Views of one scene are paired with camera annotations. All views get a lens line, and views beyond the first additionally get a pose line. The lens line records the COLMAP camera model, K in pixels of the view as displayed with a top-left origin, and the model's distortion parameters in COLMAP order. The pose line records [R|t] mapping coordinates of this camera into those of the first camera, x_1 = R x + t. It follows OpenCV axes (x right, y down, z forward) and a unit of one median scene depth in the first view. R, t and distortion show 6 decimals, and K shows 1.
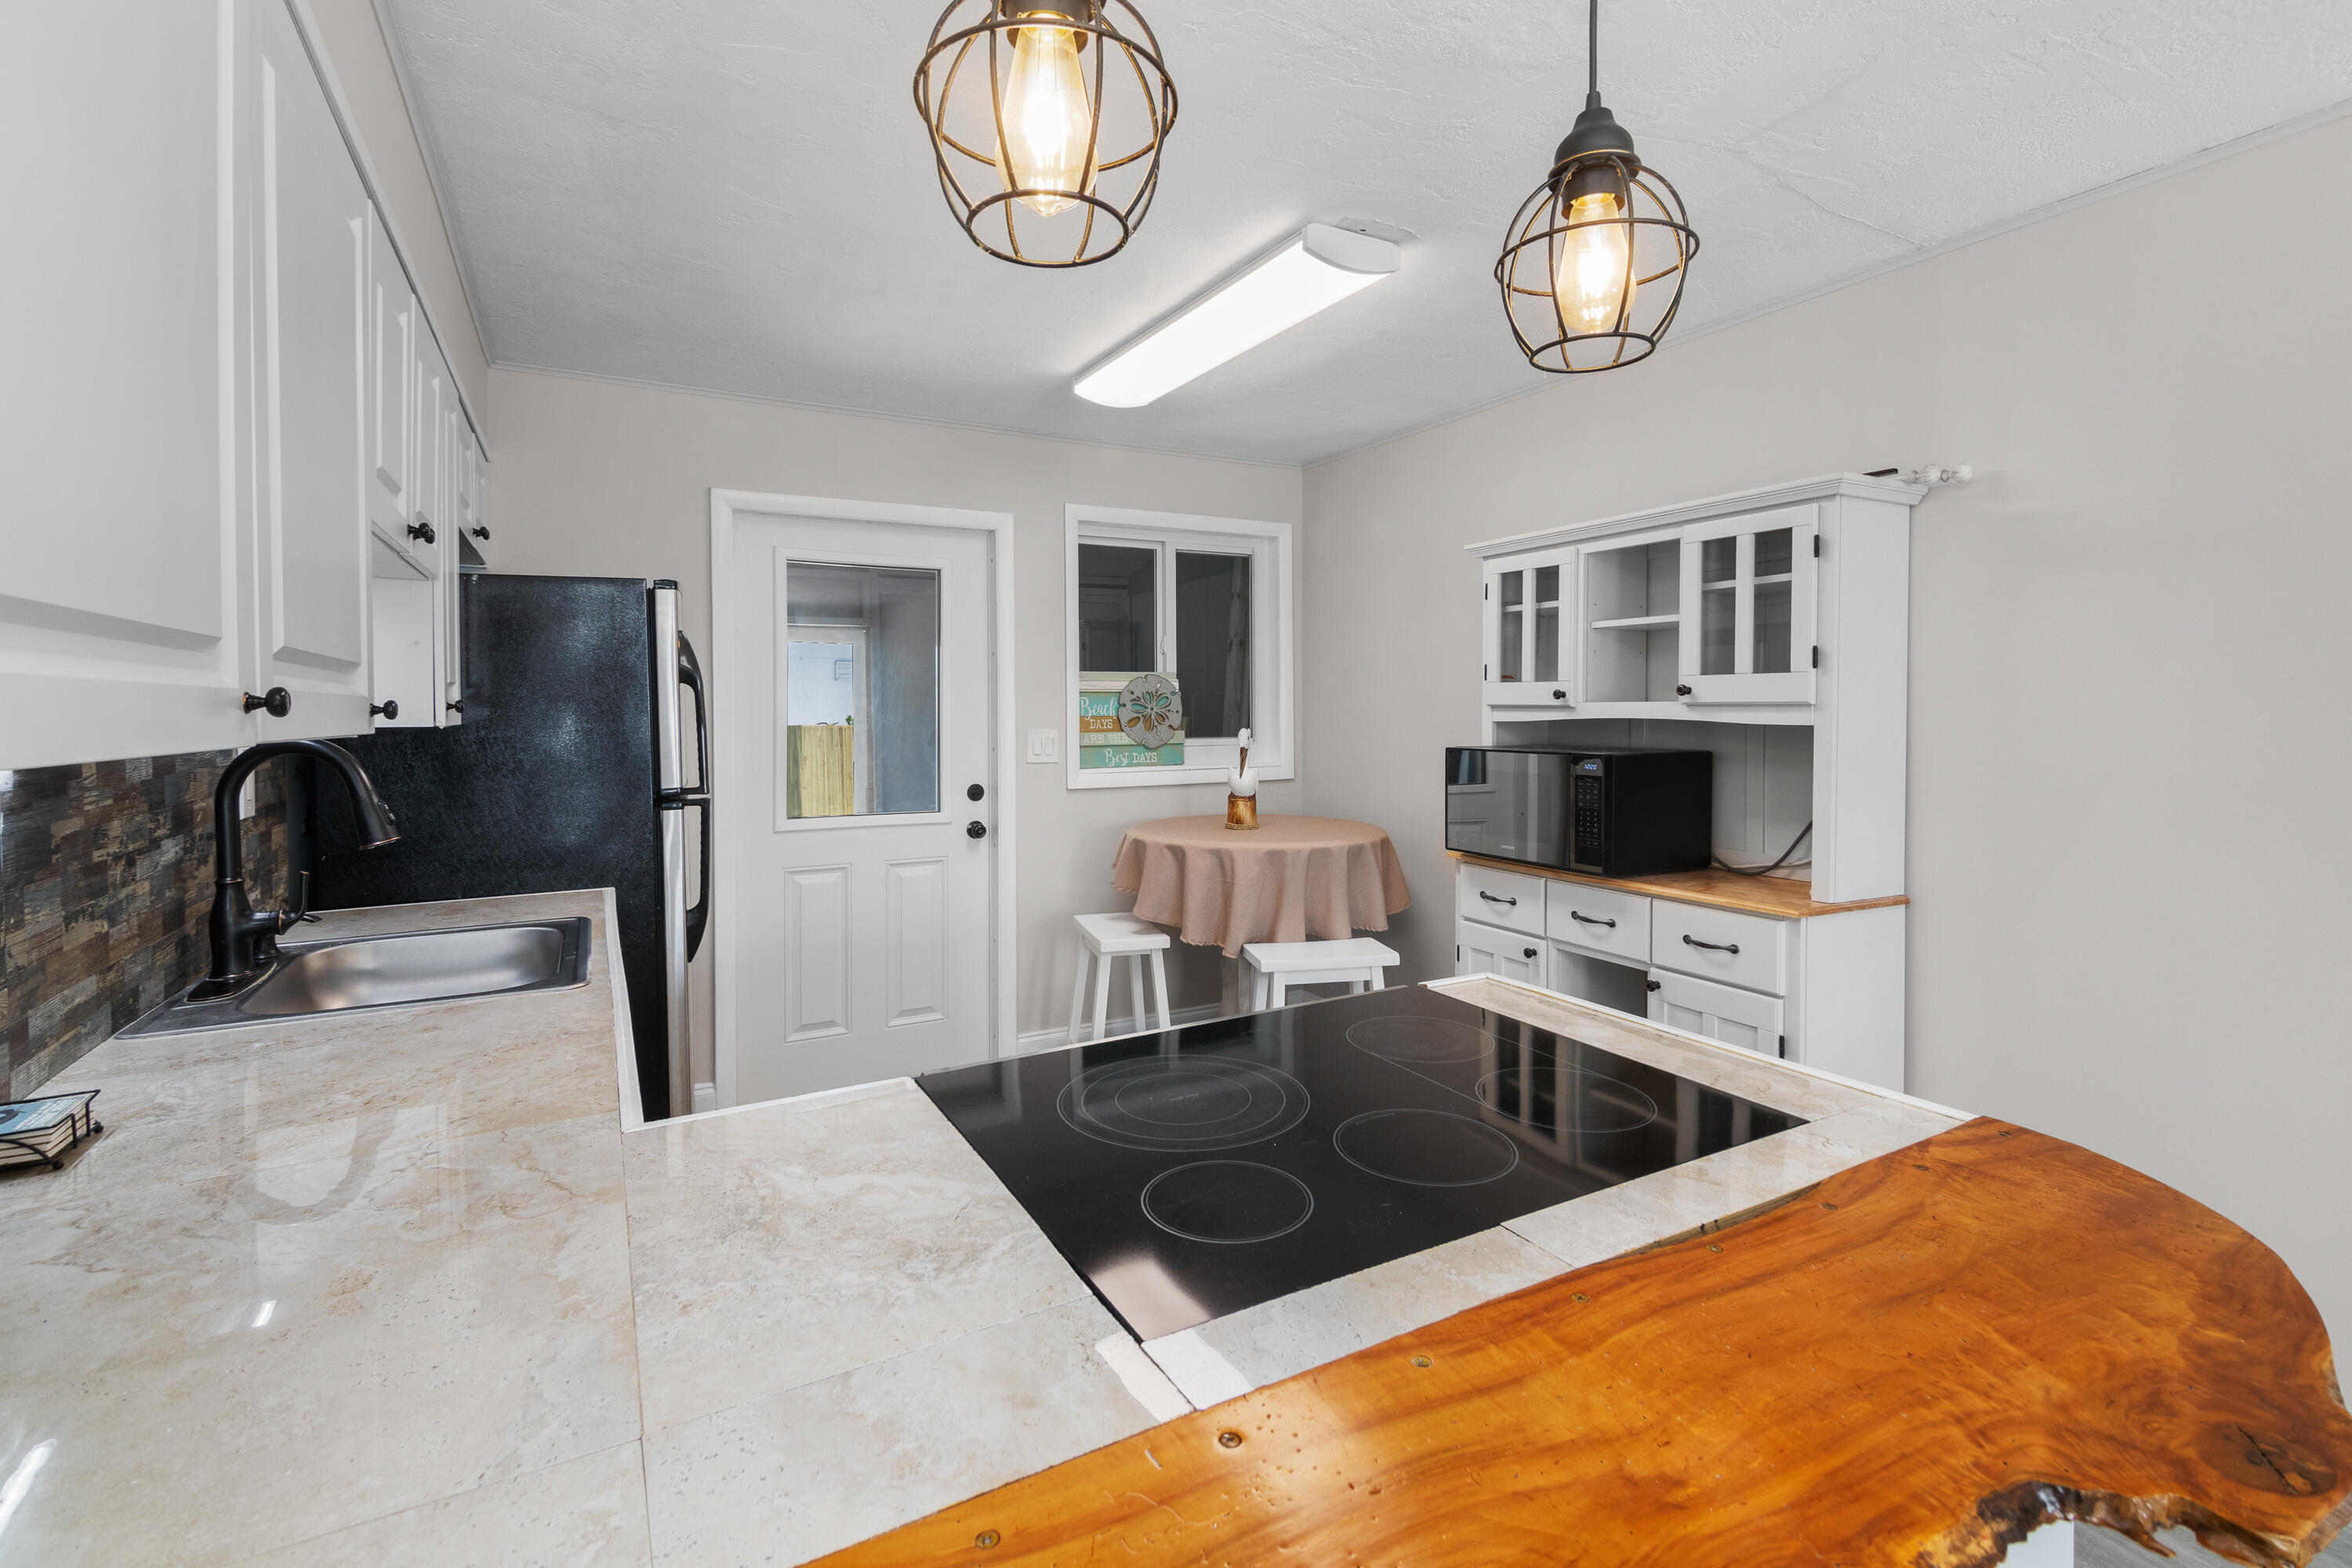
lens RADIAL K [[1061.6, 0, 1183.2], [0, 1061.6, 735.9], [0, 0, 1]] dist [0.020185, -0.005026]
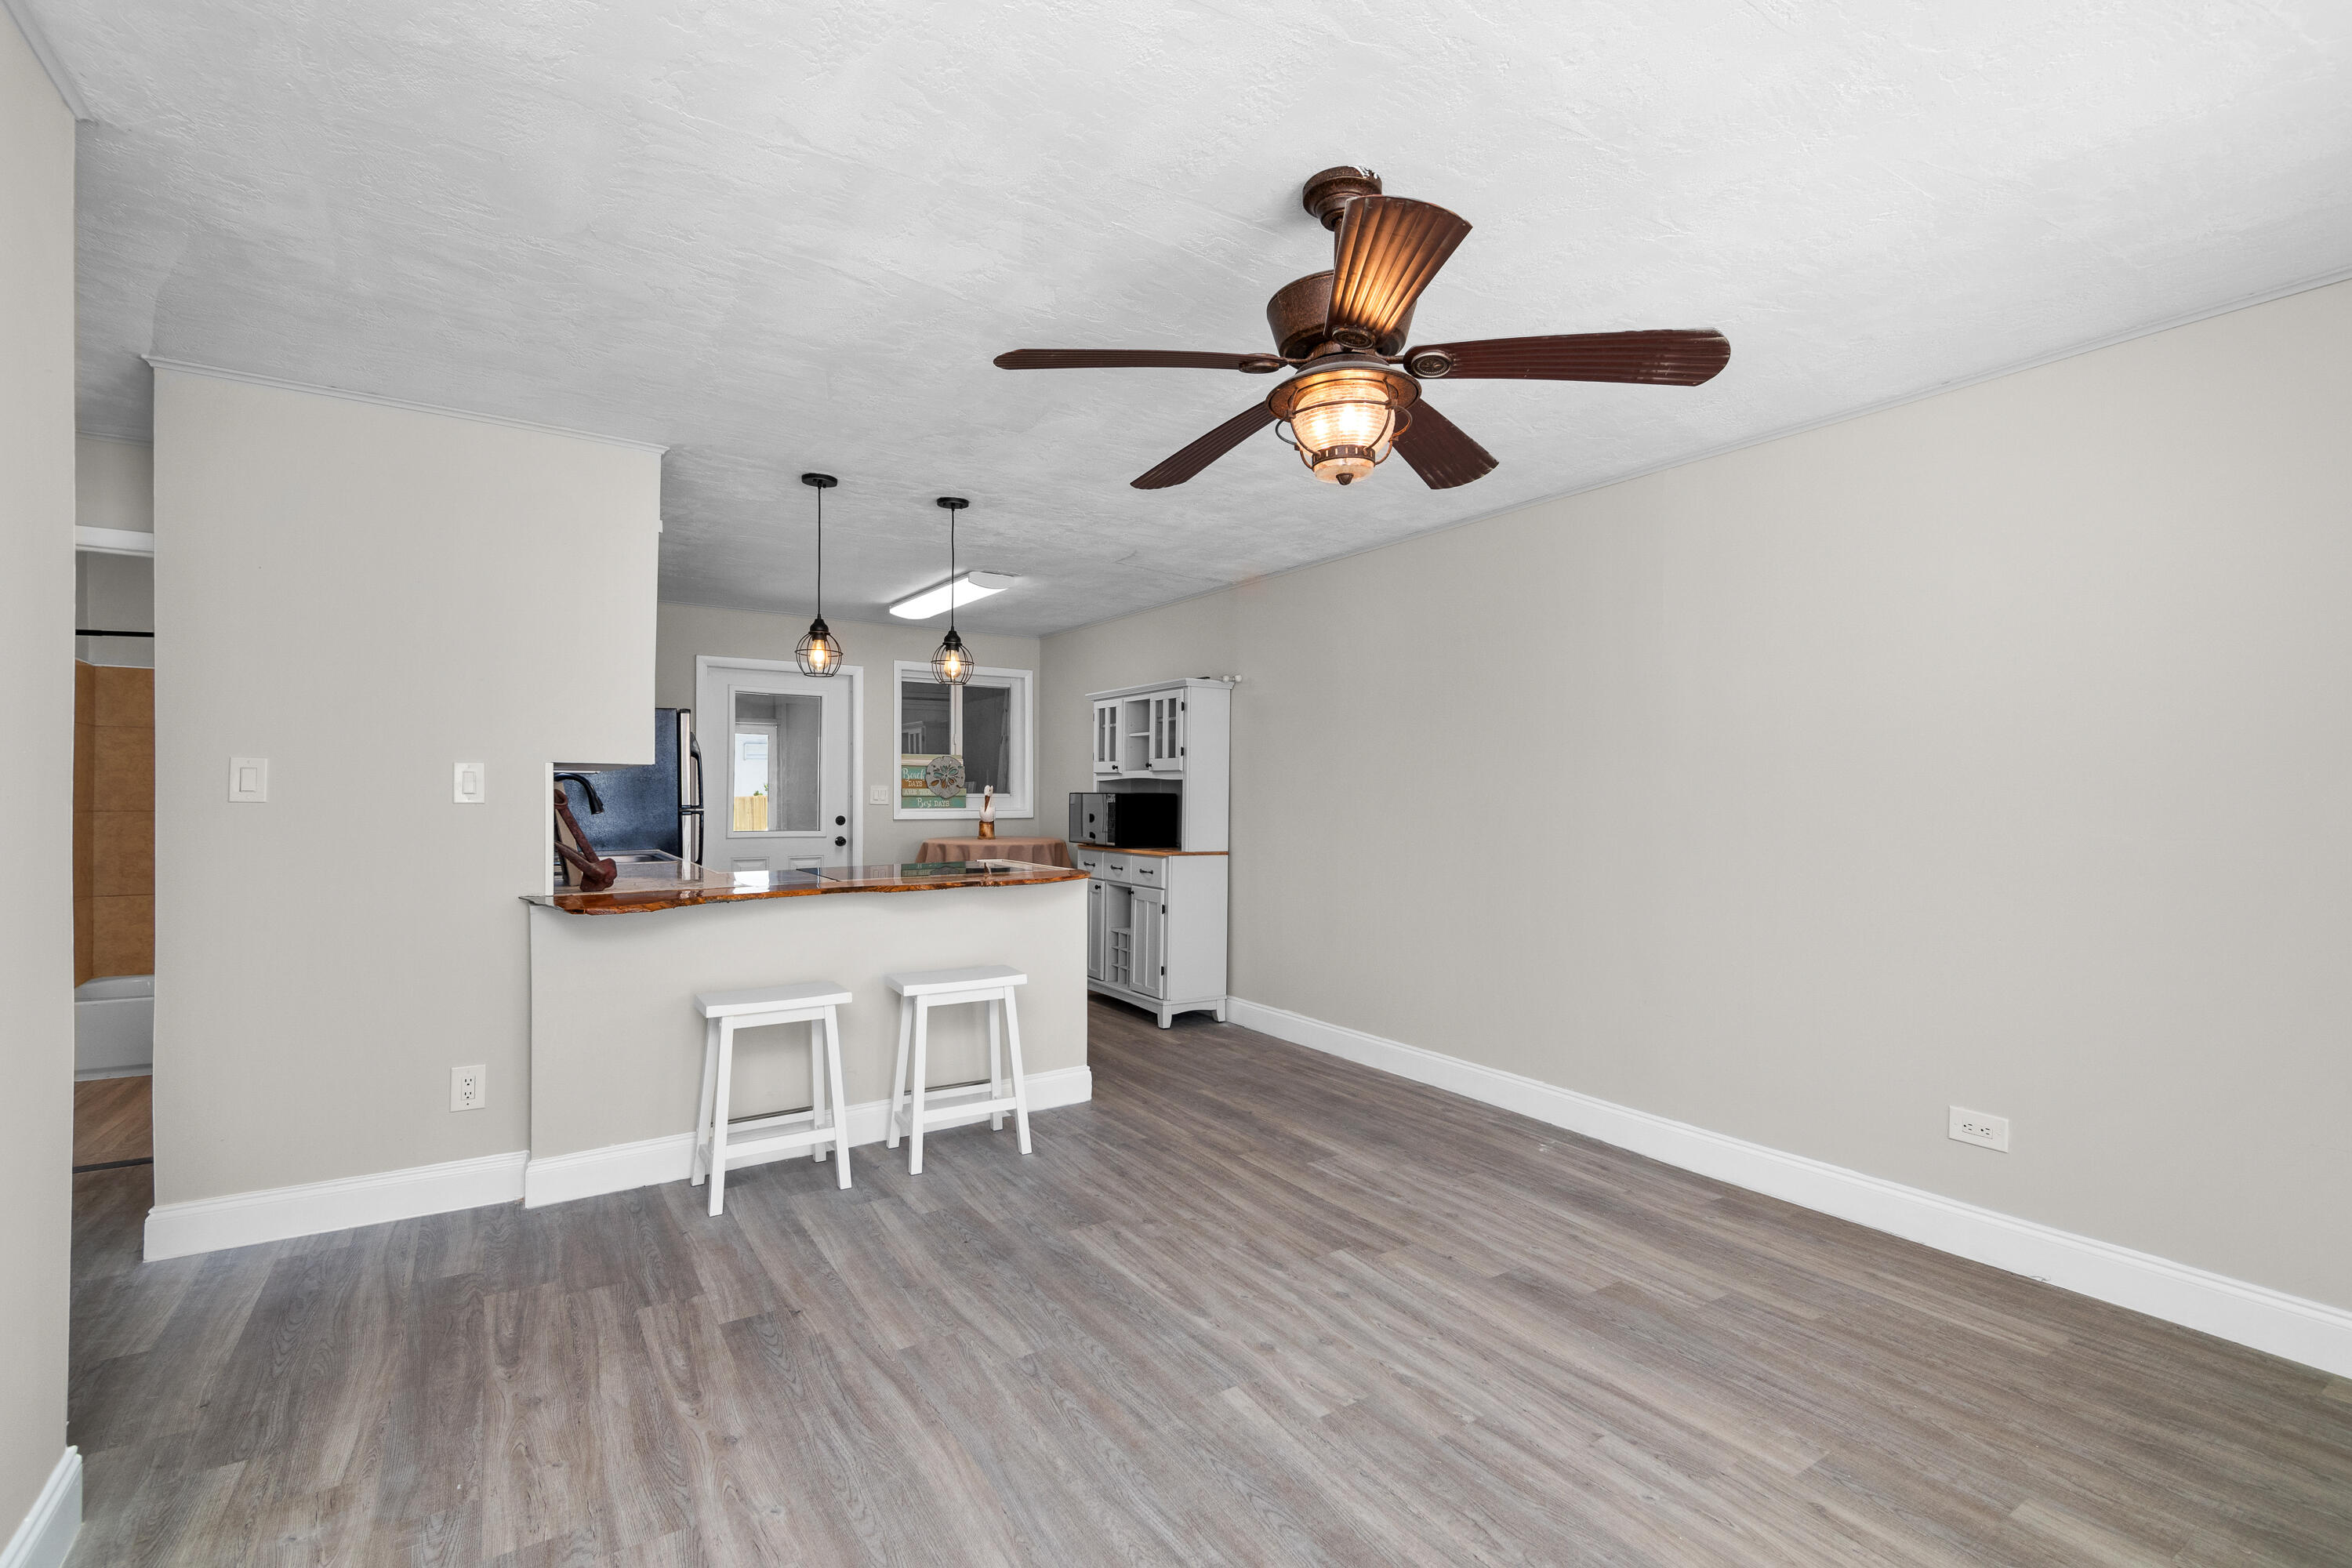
lens RADIAL K [[1061.6, 0, 1193.3], [0, 1061.6, 799.4], [0, 0, 1]] dist [0.020185, -0.005026]
pose [[0.996006, 0.008176, 0.088916, 0.252111], [-0.006323, 0.999757, -0.021100, 0.054921], [-0.089067, 0.020453, 0.995816, -0.891861]]
